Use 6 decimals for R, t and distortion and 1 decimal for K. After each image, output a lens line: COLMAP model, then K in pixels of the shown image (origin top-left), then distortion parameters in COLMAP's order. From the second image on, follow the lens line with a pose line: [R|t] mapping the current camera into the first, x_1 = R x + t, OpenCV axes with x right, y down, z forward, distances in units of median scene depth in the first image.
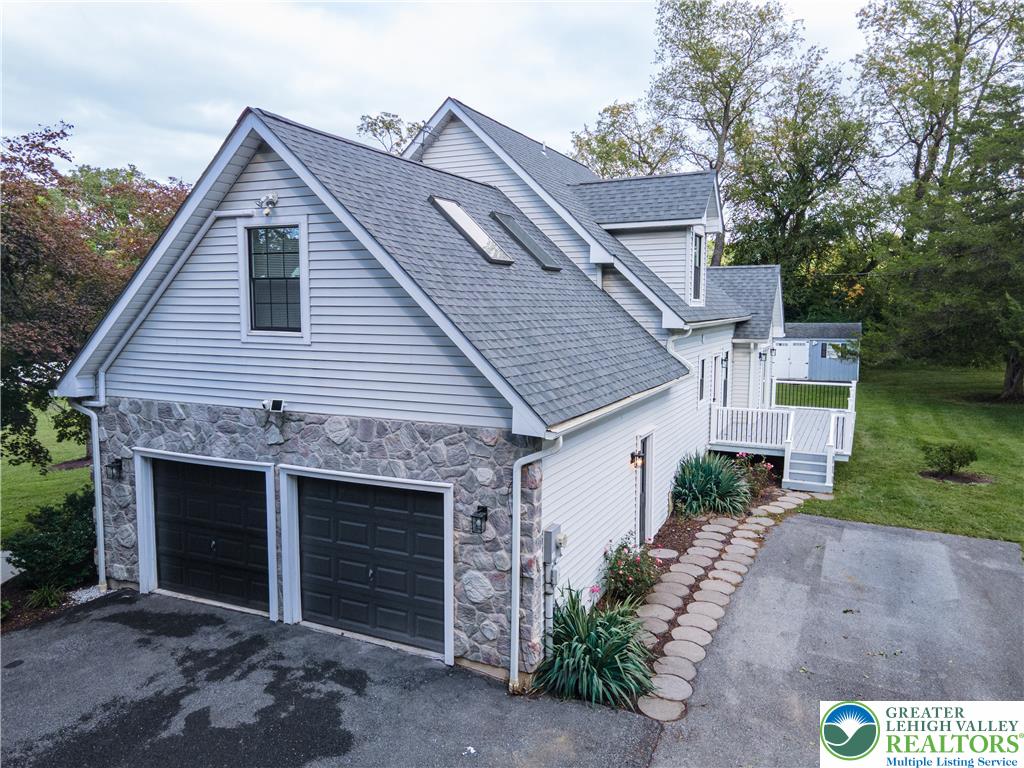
lens RADIAL K [[737.9, 0, 502.6], [0, 737.9, 383.8], [0, 0, 1]] dist [0.037472, -0.001738]
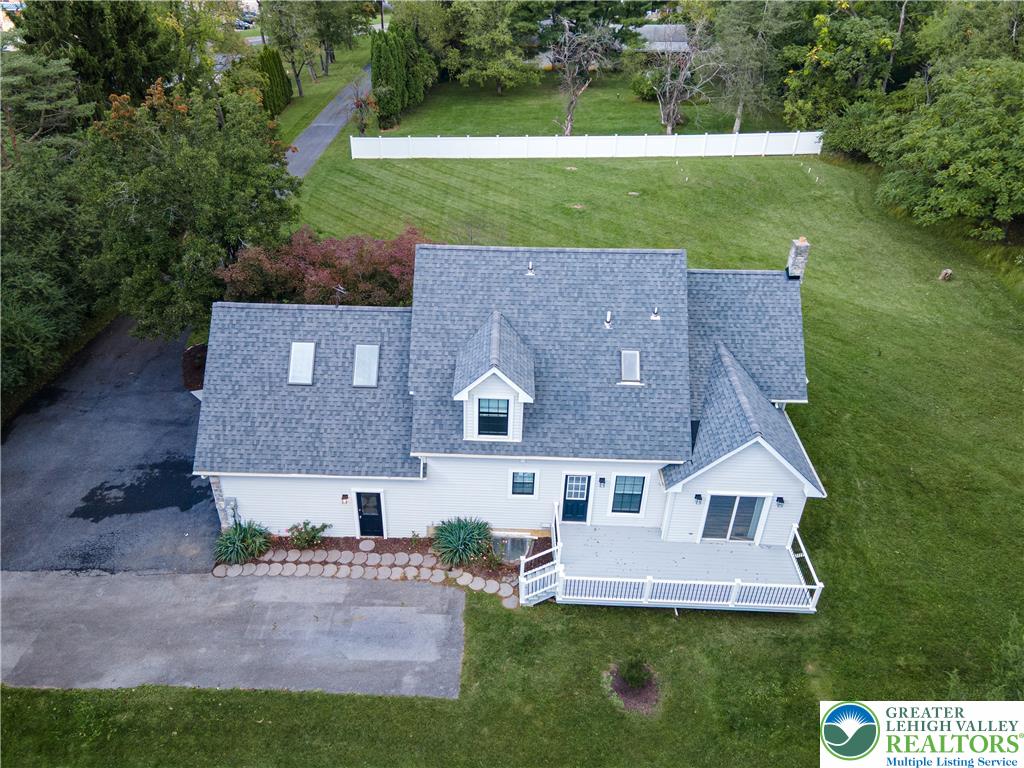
lens RADIAL K [[771.8, 0, 486.0], [0, 771.8, 385.3], [0, 0, 1]] dist [0.045435, 0.005702]
pose [[0.404232, 0.511871, -0.758014, 2.070267], [-0.106726, 0.849477, 0.516719, -1.493409], [0.908409, -0.127974, 0.398016, 0.680149]]
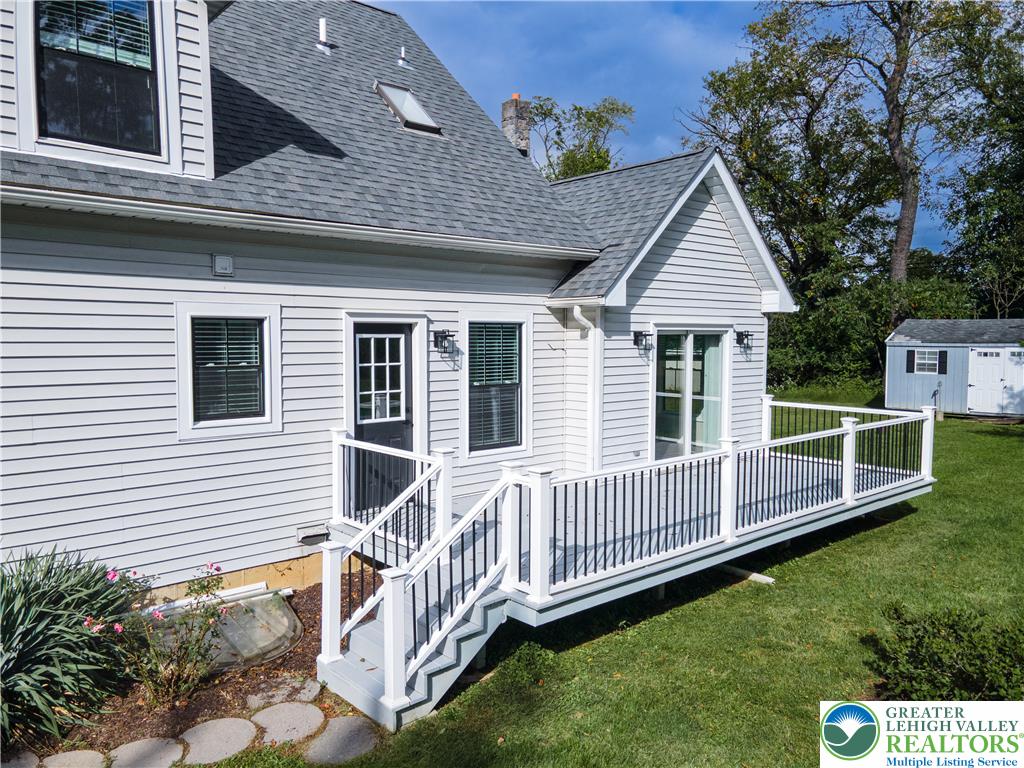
lens RADIAL K [[737.9, 0, 500.7], [0, 737.9, 381.1], [0, 0, 1]] dist [0.043715, 0.005478]
pose [[0.915720, 0.024551, -0.401066, 0.962809], [-0.042647, 0.998432, -0.036254, 0.019868], [0.399547, 0.050303, 0.915331, 1.171029]]
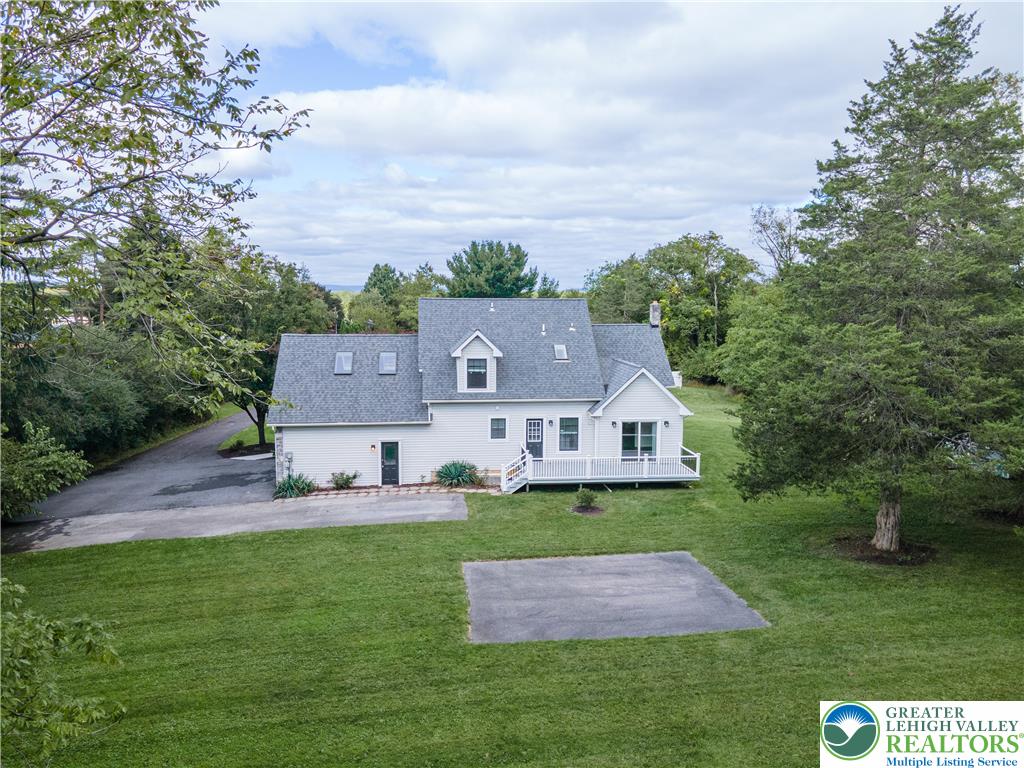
lens RADIAL K [[743.4, 0, 506.3], [0, 743.4, 379.8], [0, 0, 1]] dist [0.043305, 0.003085]
pose [[0.524192, 0.093125, -0.846493, 3.313368], [-0.093153, 0.994309, 0.051701, -0.405338], [0.846490, 0.051752, 0.529883, -0.069353]]
